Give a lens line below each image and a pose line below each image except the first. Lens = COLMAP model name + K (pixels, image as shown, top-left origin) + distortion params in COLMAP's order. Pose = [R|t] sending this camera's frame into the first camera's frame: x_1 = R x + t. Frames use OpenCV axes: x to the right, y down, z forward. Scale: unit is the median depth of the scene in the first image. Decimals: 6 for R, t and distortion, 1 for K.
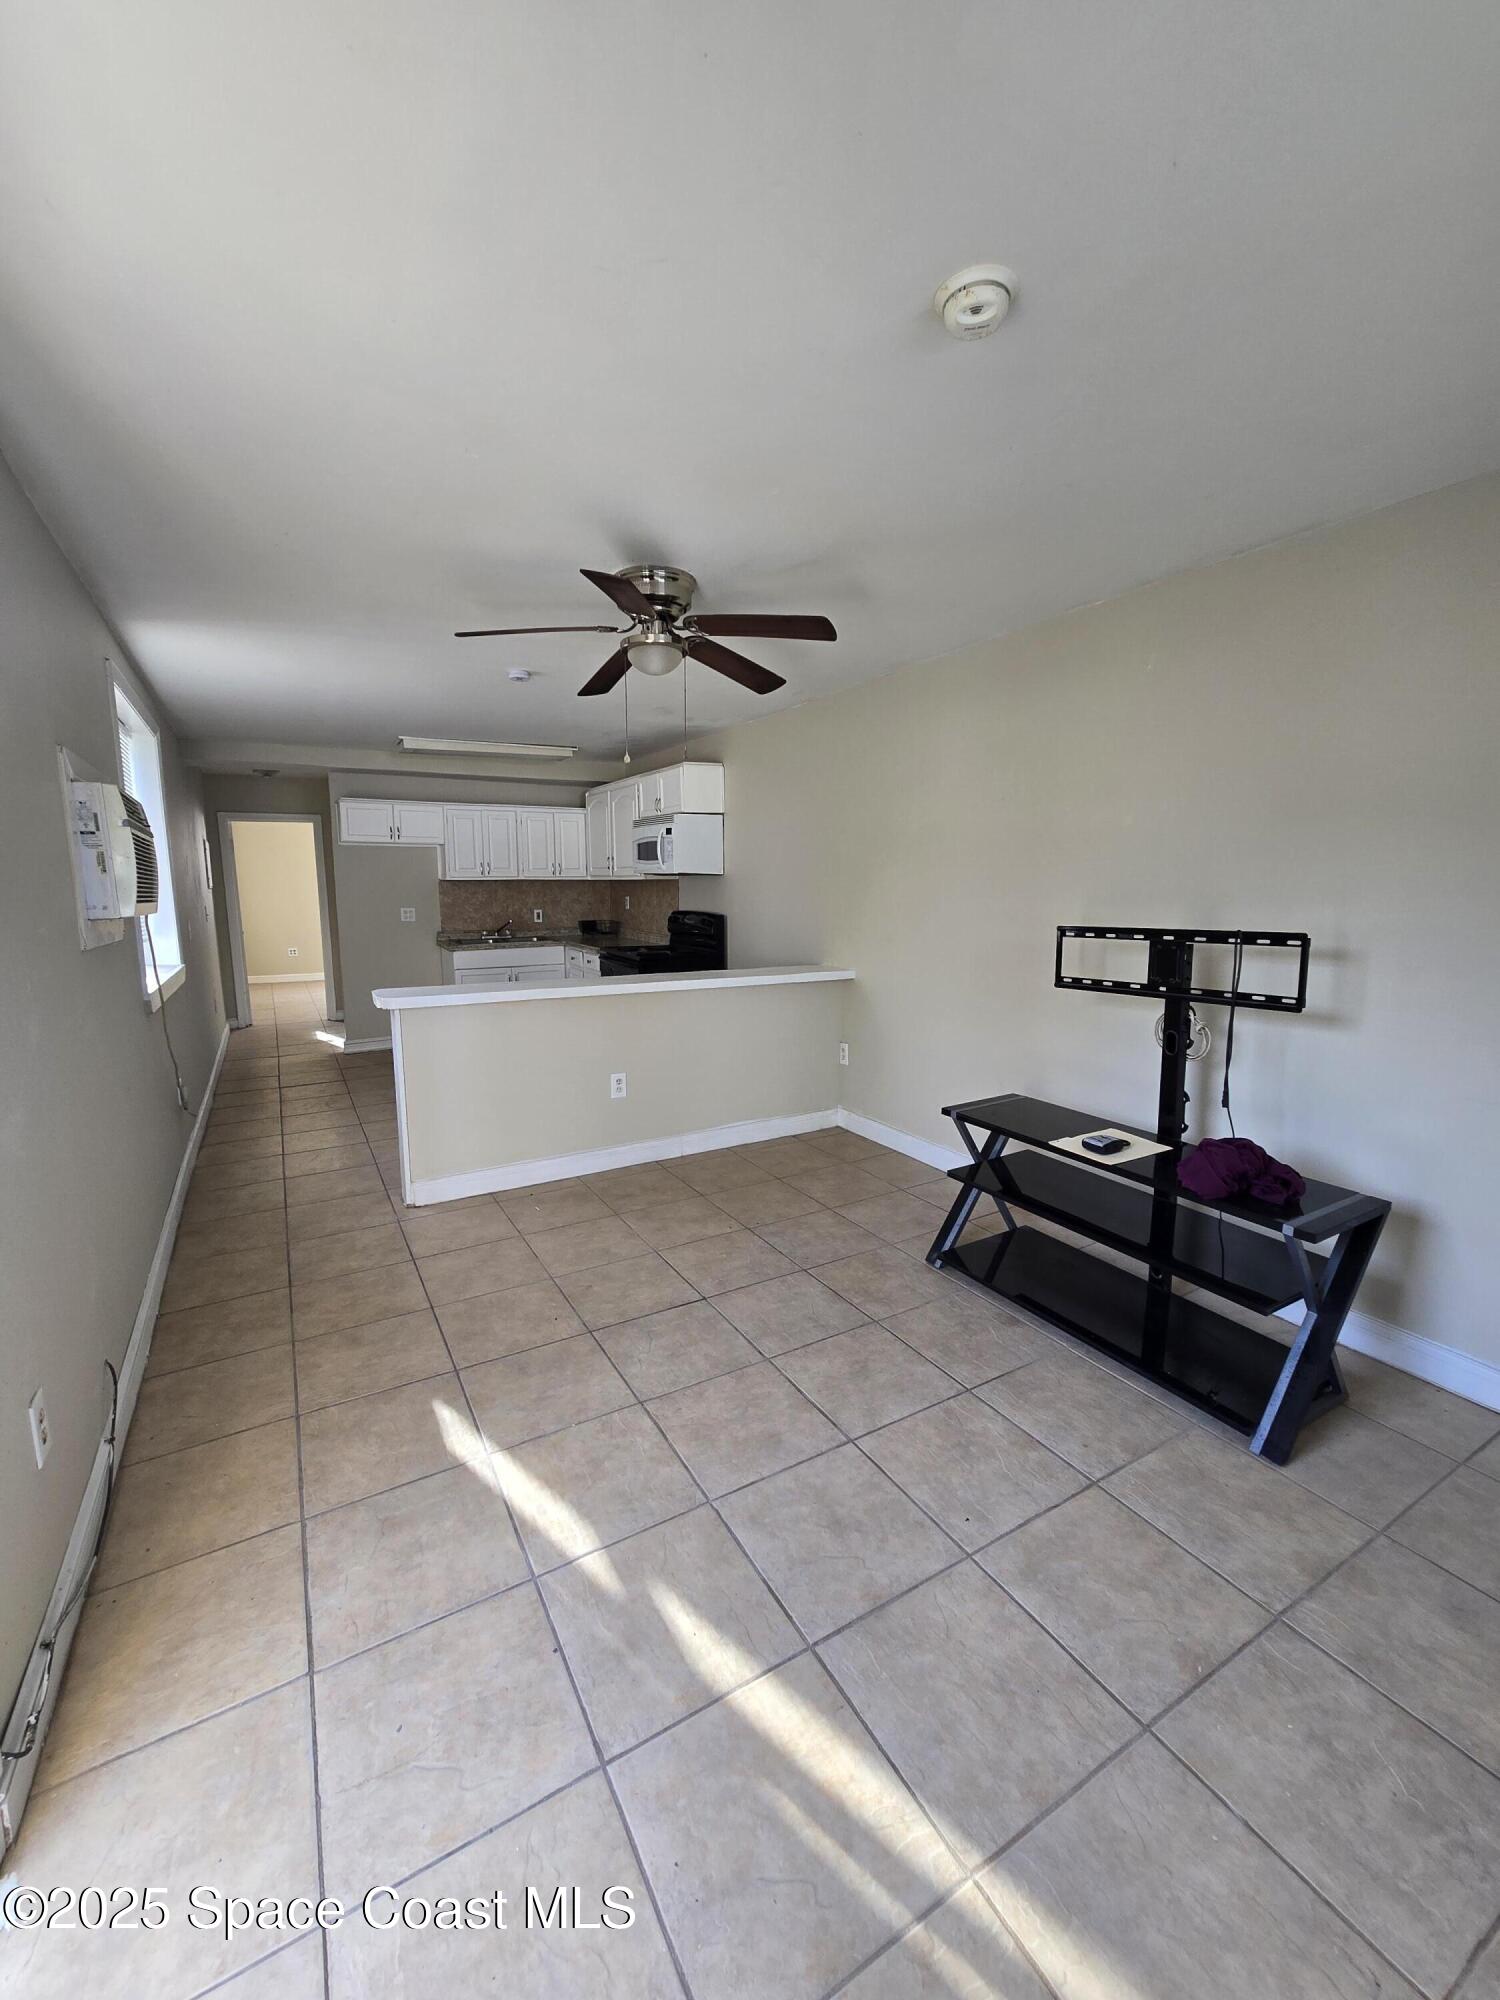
lens RADIAL K [[834.7, 0, 750.0], [0, 834.7, 1000.0], [0, 0, 1]] dist [0.001125, 0.000491]
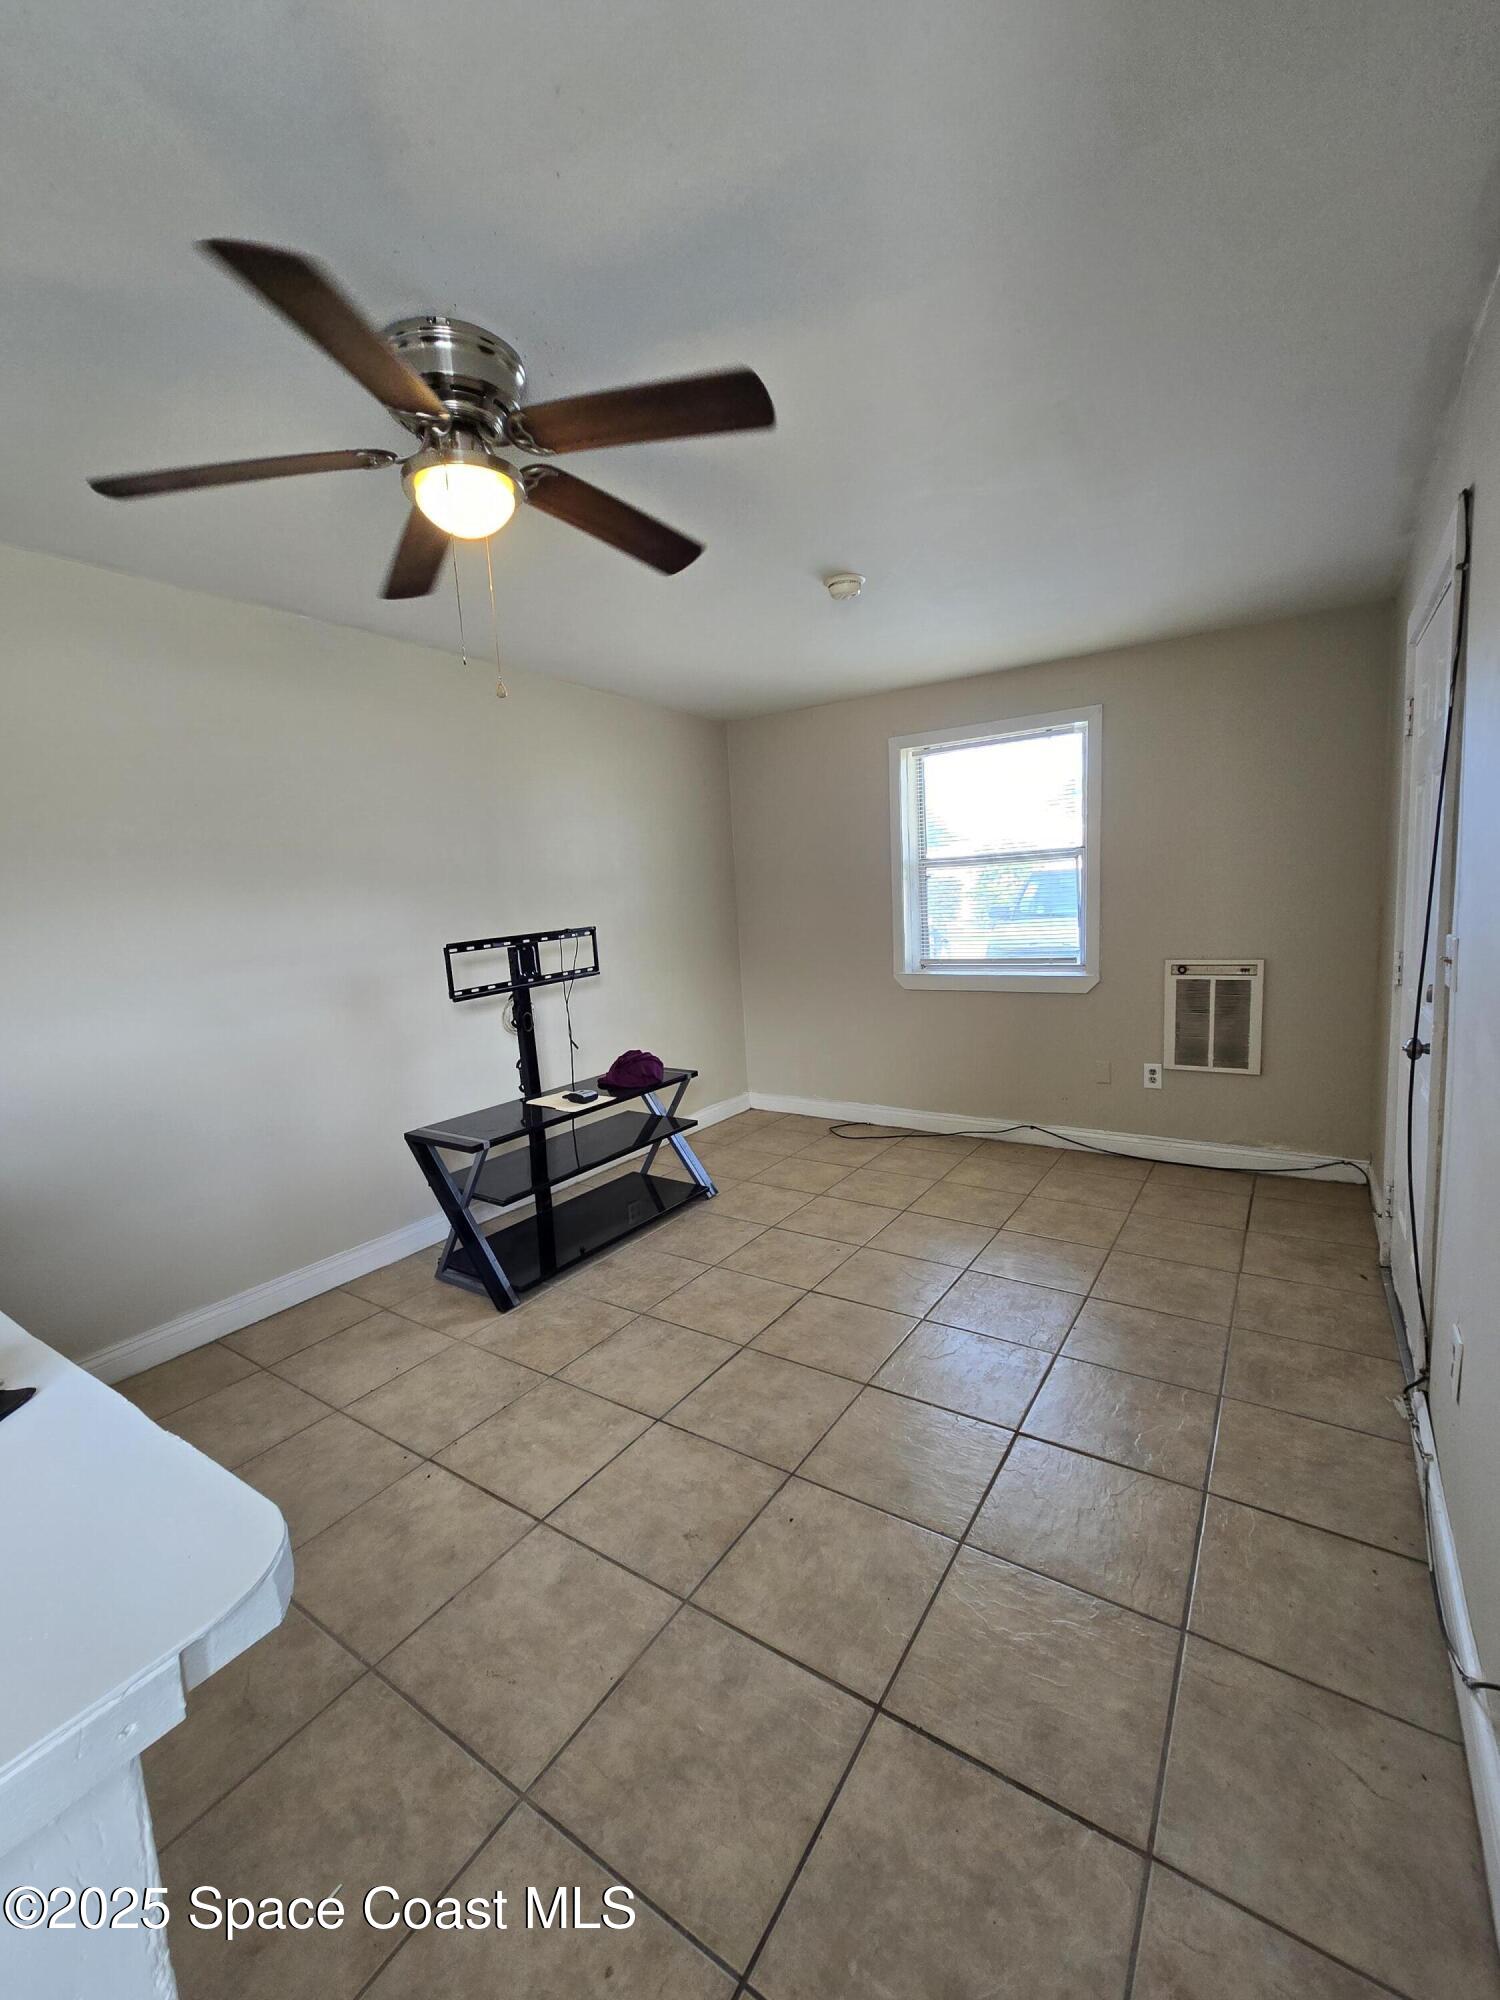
lens RADIAL K [[804.0, 0, 750.0], [0, 804.0, 1000.0], [0, 0, 1]] dist [0.002356, 0.001133]
pose [[-0.440259, -0.084774, 0.893860, -0.878263], [0.187597, 0.964876, 0.183907, -0.168883], [-0.878054, 0.248653, -0.408892, 1.373168]]
